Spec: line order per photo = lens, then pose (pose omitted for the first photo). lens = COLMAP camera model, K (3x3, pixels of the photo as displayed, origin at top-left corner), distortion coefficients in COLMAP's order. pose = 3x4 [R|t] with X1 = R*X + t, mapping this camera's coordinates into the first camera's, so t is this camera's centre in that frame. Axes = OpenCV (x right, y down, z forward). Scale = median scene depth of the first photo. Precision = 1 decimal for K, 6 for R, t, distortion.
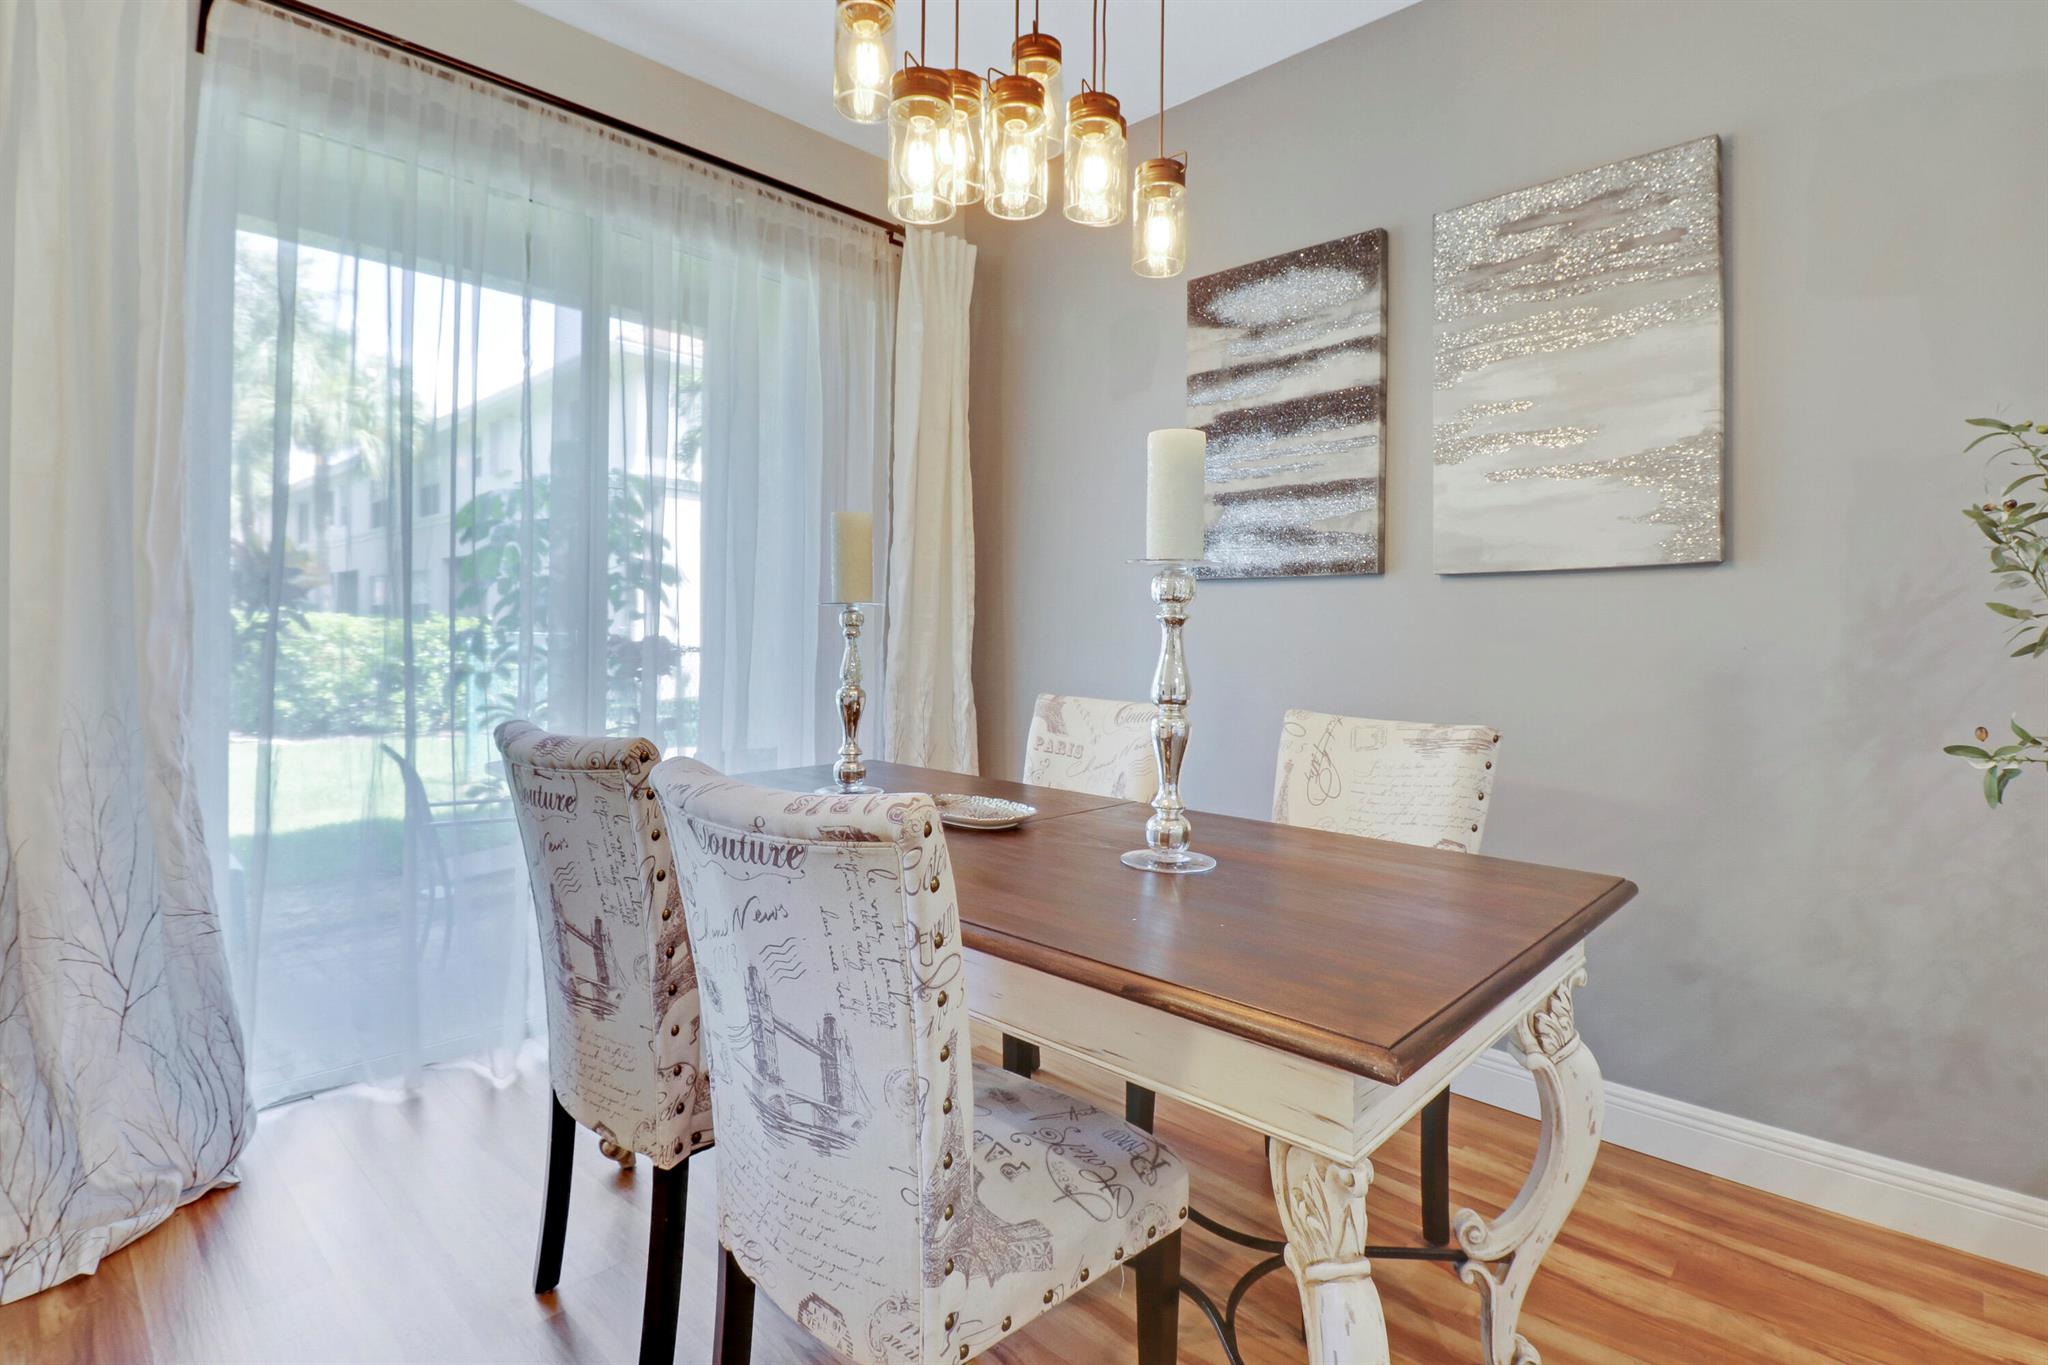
lens RADIAL K [[1001.7, 0, 1034.3], [0, 1001.7, 645.8], [0, 0, 1]] dist [-0.005995, -0.009083]
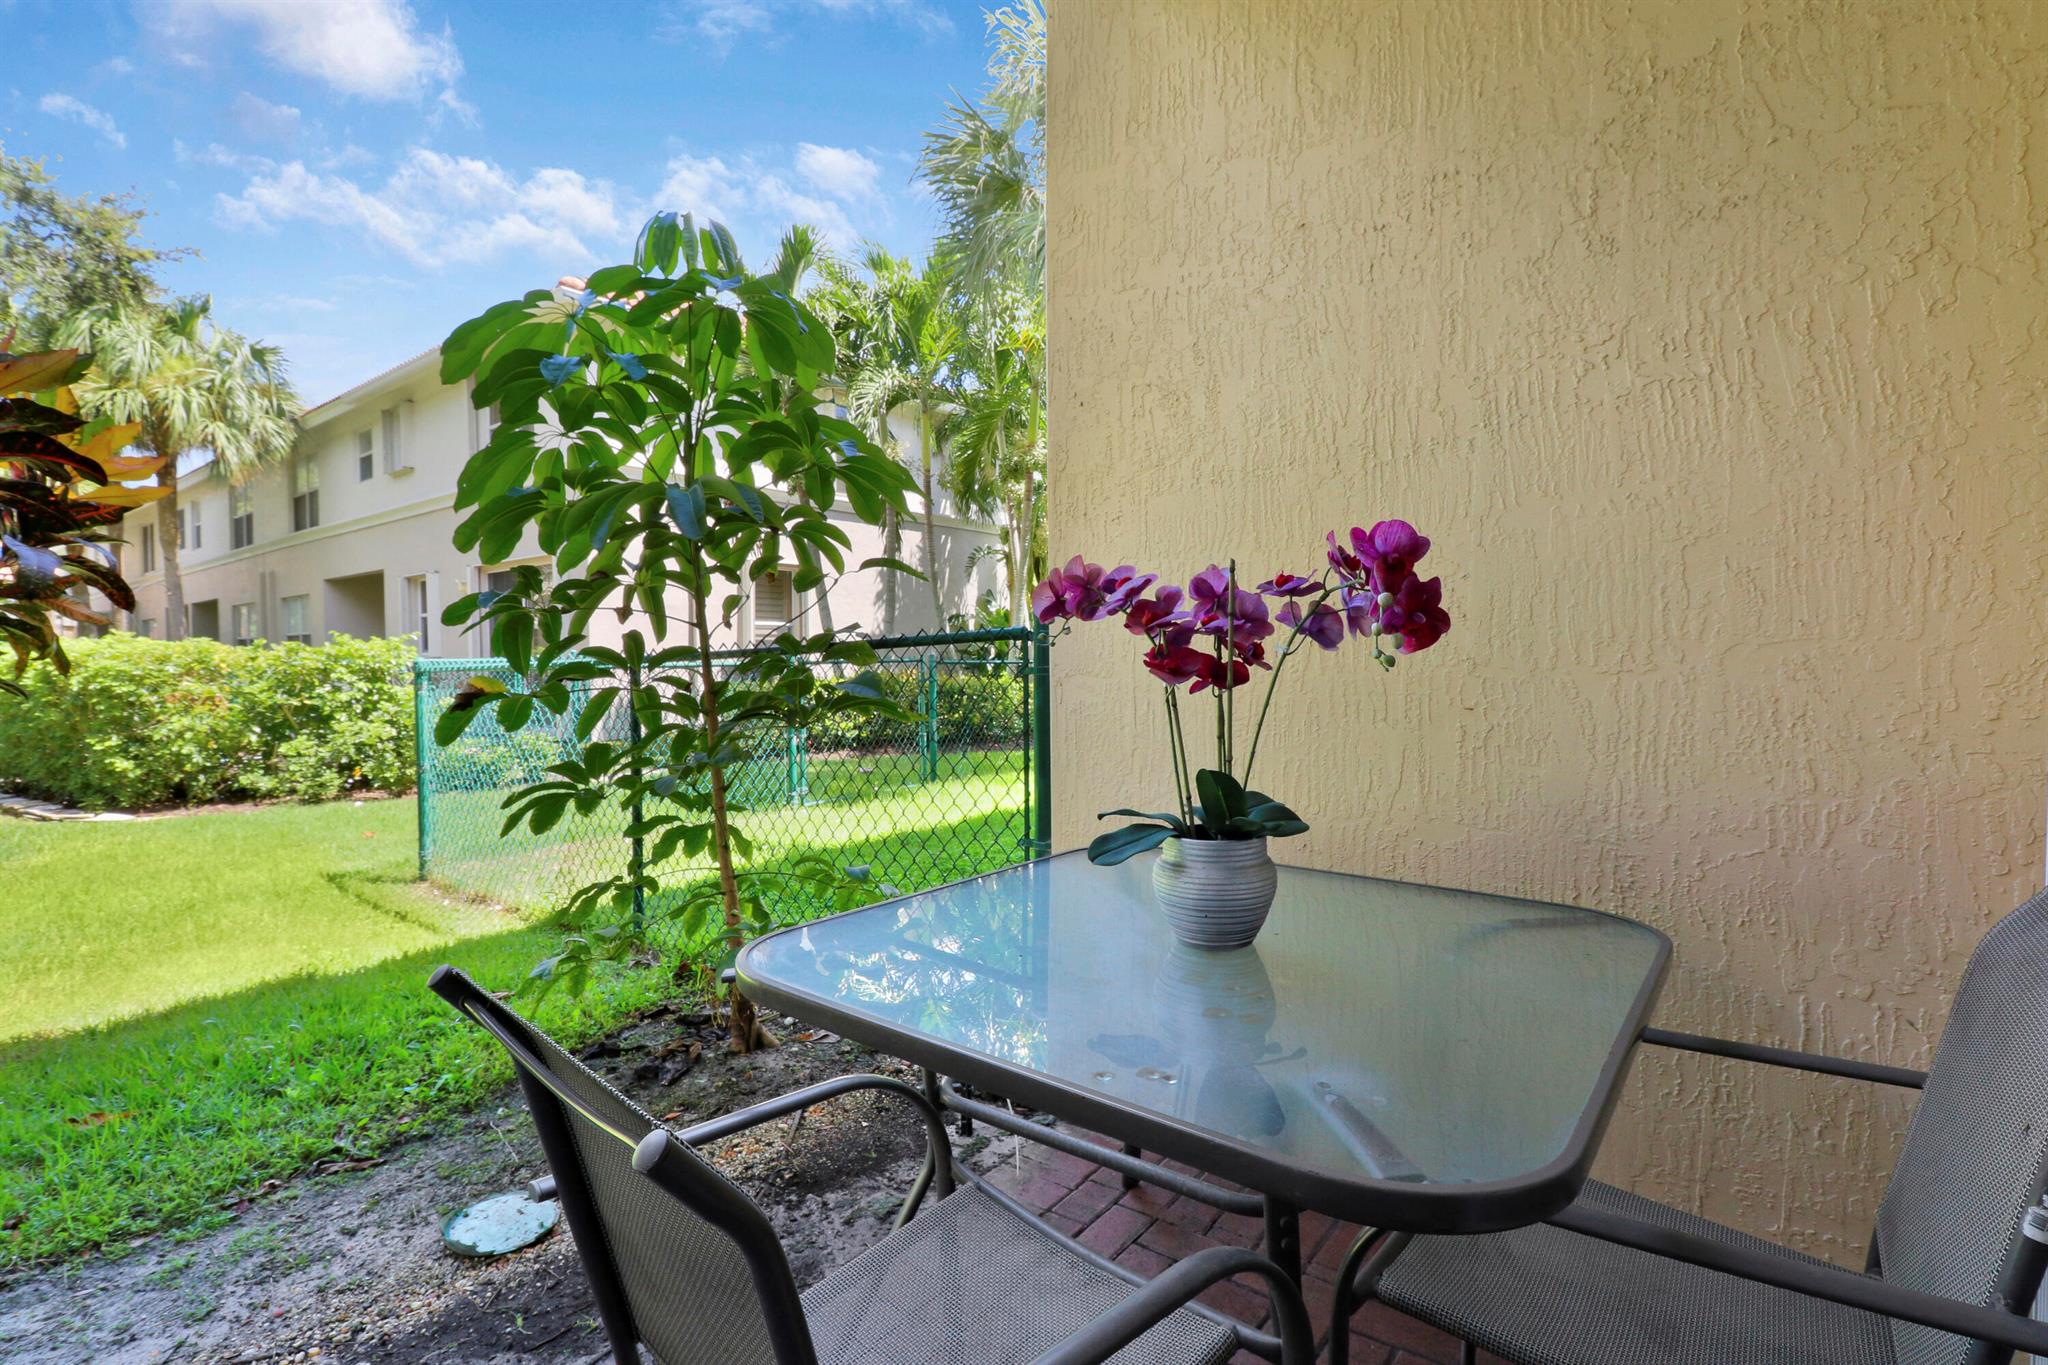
lens RADIAL K [[1007.1, 0, 1022.8], [0, 1007.1, 684.3], [0, 0, 1]] dist [-0.007110, -0.001778]
pose [[0.996282, -0.030168, 0.080703, -0.157676], [0.029176, 0.999484, 0.013453, 0.010290], [-0.081067, -0.011049, 0.996647, 0.221339]]
